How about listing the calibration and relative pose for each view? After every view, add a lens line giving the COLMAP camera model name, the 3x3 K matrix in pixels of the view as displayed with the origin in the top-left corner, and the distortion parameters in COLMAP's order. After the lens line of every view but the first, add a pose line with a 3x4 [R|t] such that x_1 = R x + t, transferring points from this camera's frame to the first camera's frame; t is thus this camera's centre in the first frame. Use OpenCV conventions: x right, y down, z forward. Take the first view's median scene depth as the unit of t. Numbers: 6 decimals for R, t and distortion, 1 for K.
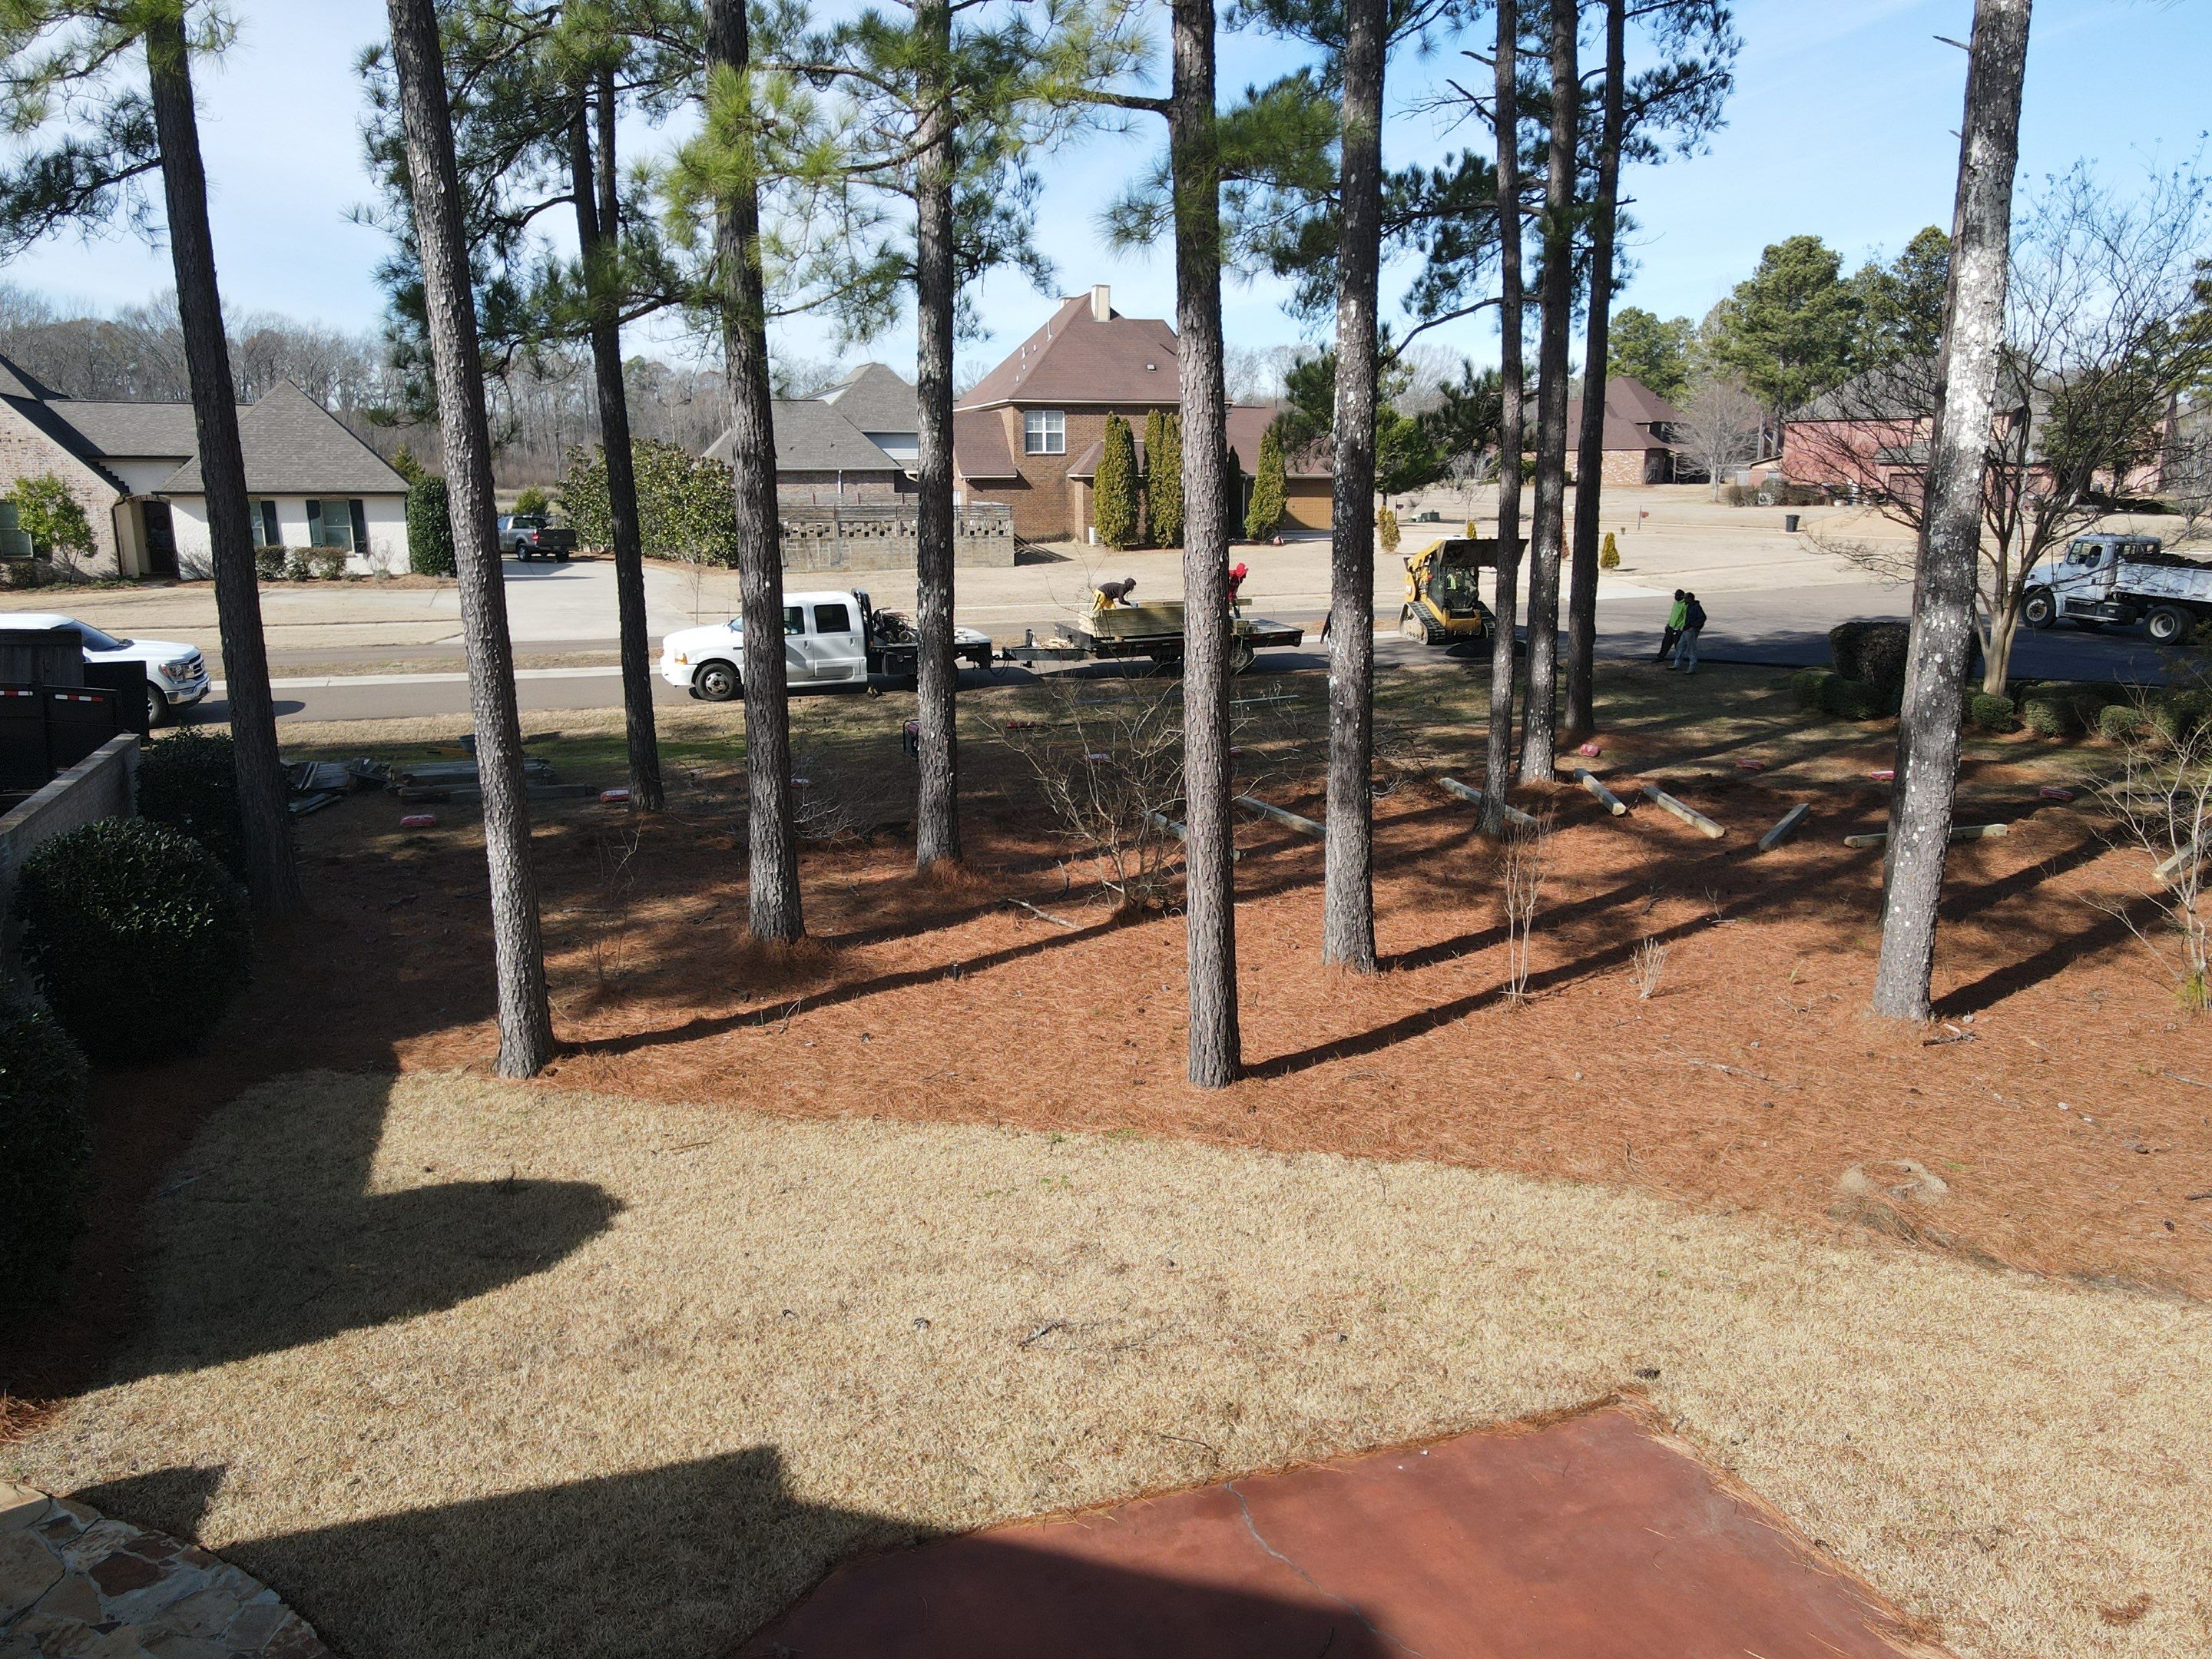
lens RADIAL K [[1633.3, 0, 1089.1], [0, 1633.3, 829.2], [0, 0, 1]] dist [0.037920, -0.005987]
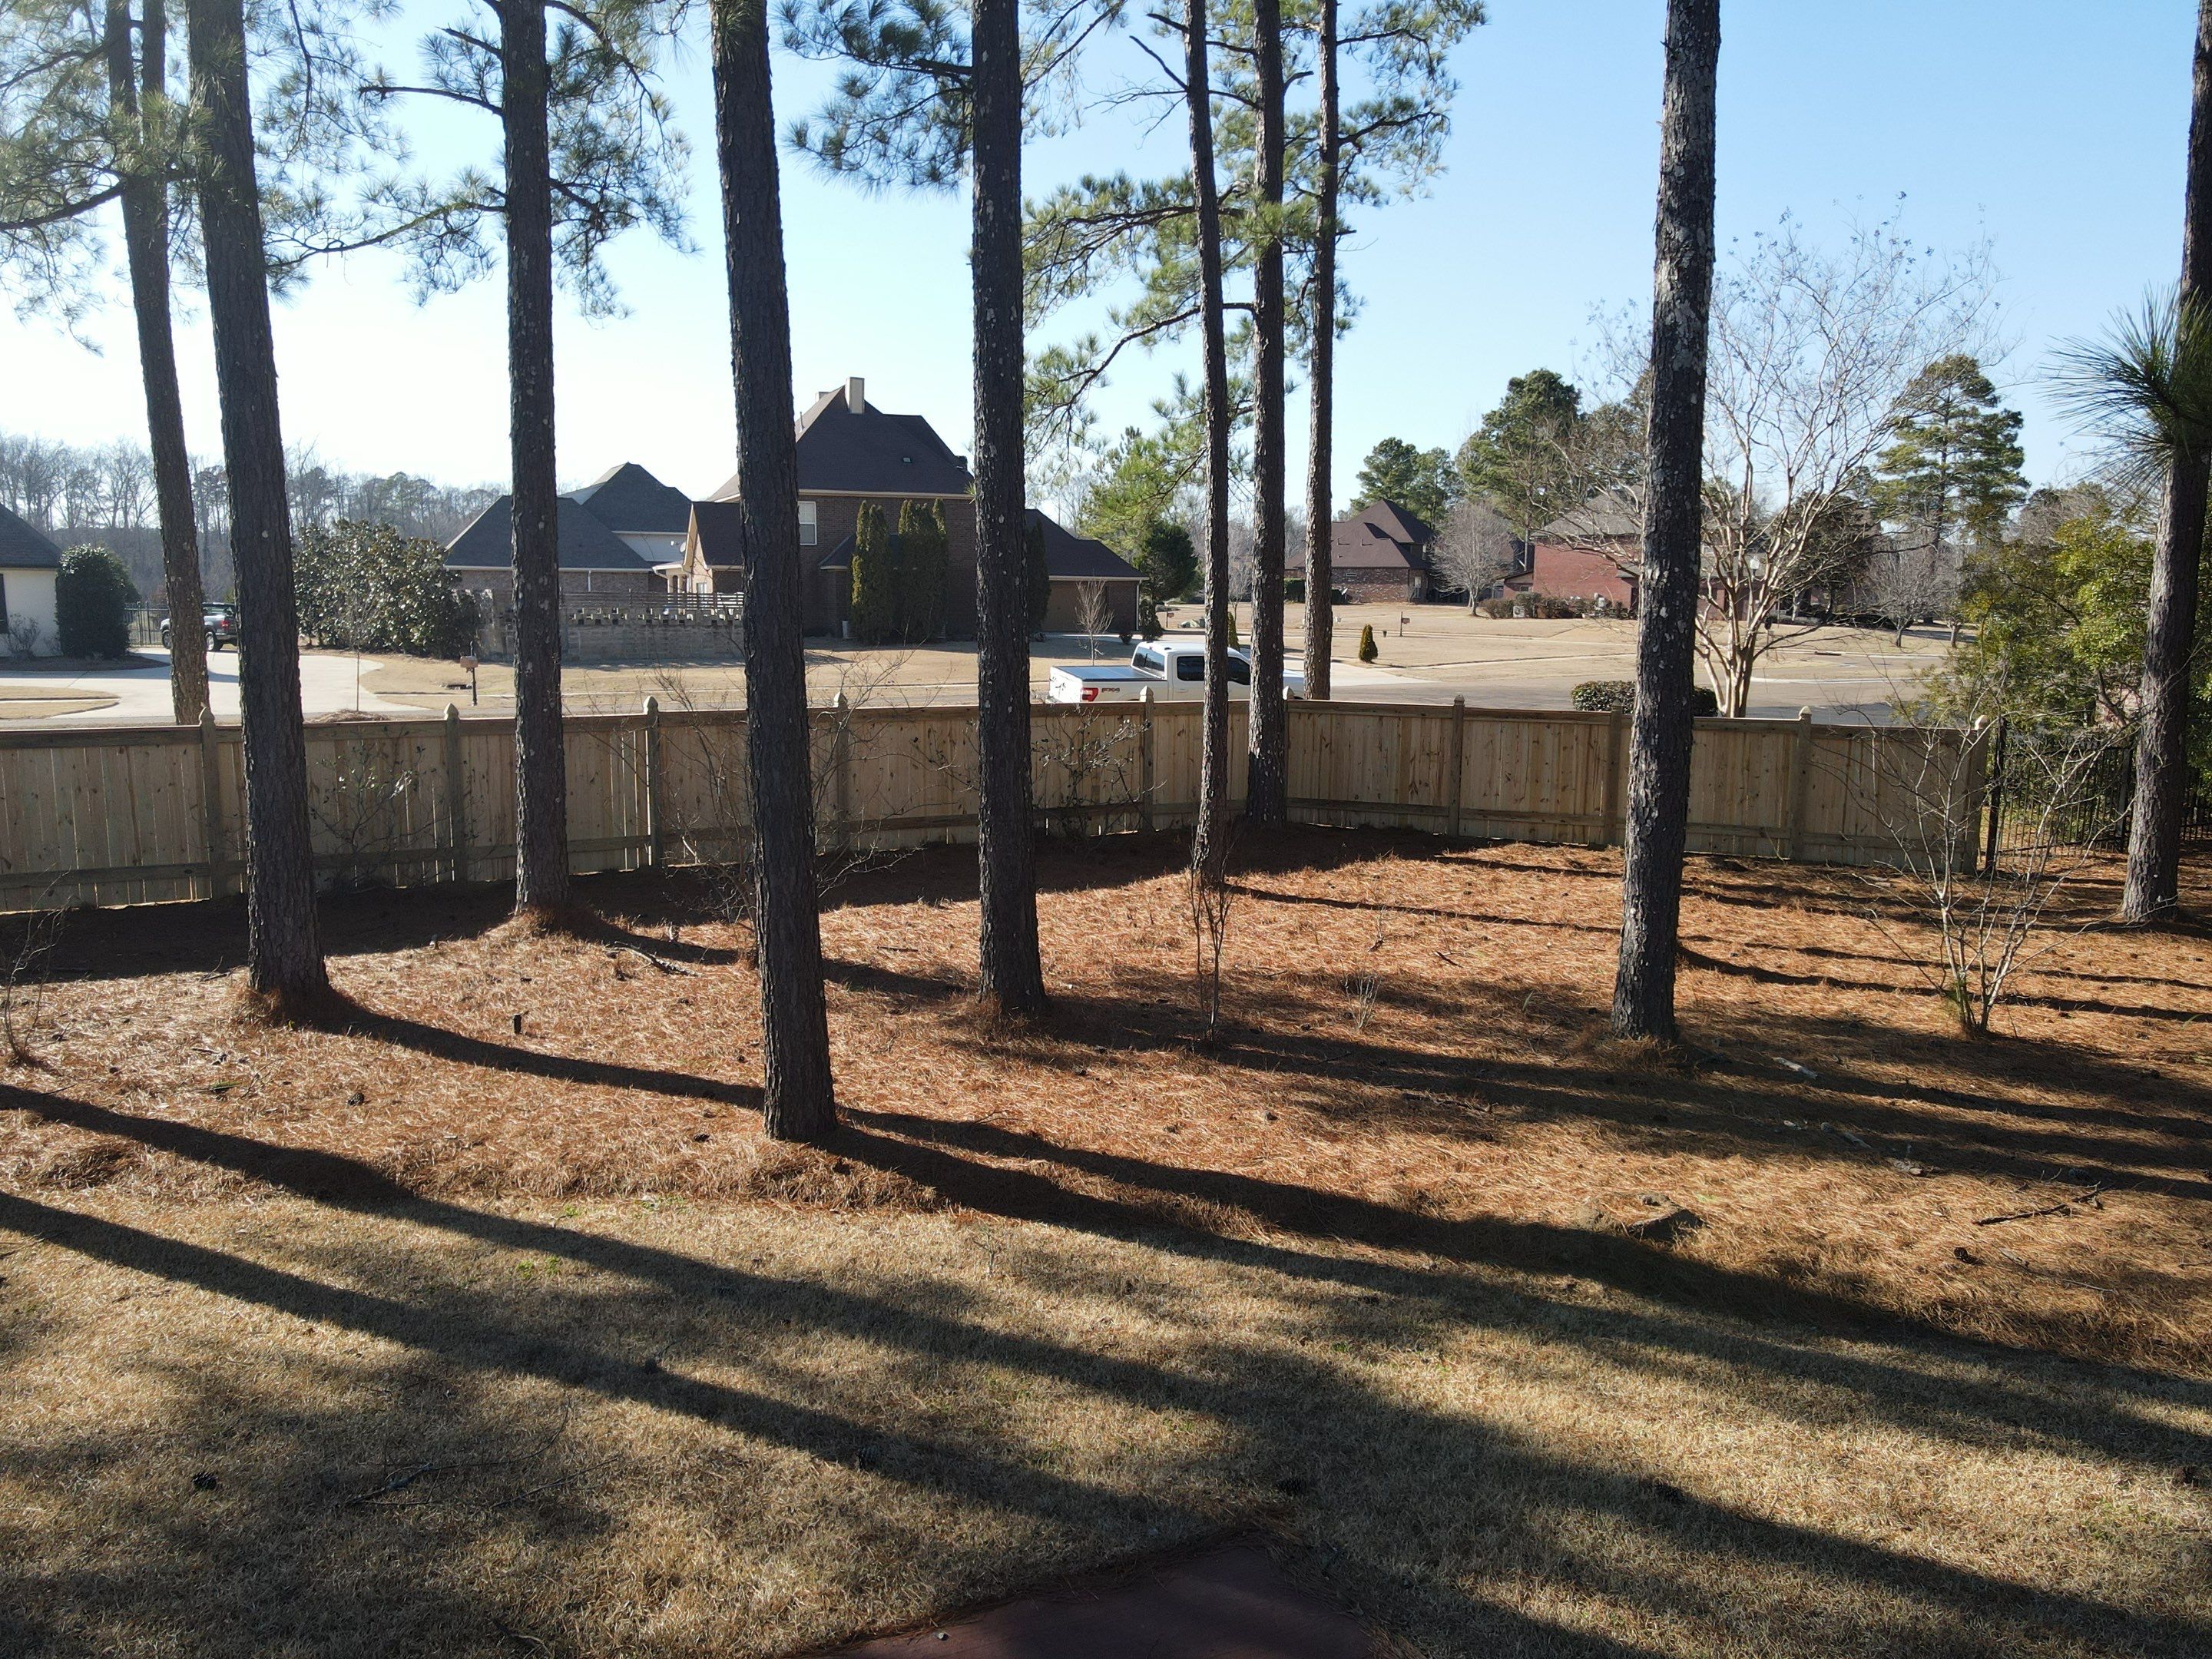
lens RADIAL K [[1633.3, 0, 1089.1], [0, 1633.3, 829.2], [0, 0, 1]] dist [0.037920, -0.005987]
pose [[0.992399, -0.008717, 0.122756, 0.055308], [0.018462, 0.996745, -0.078472, 0.034976], [-0.121673, 0.080142, 0.989330, 0.098384]]
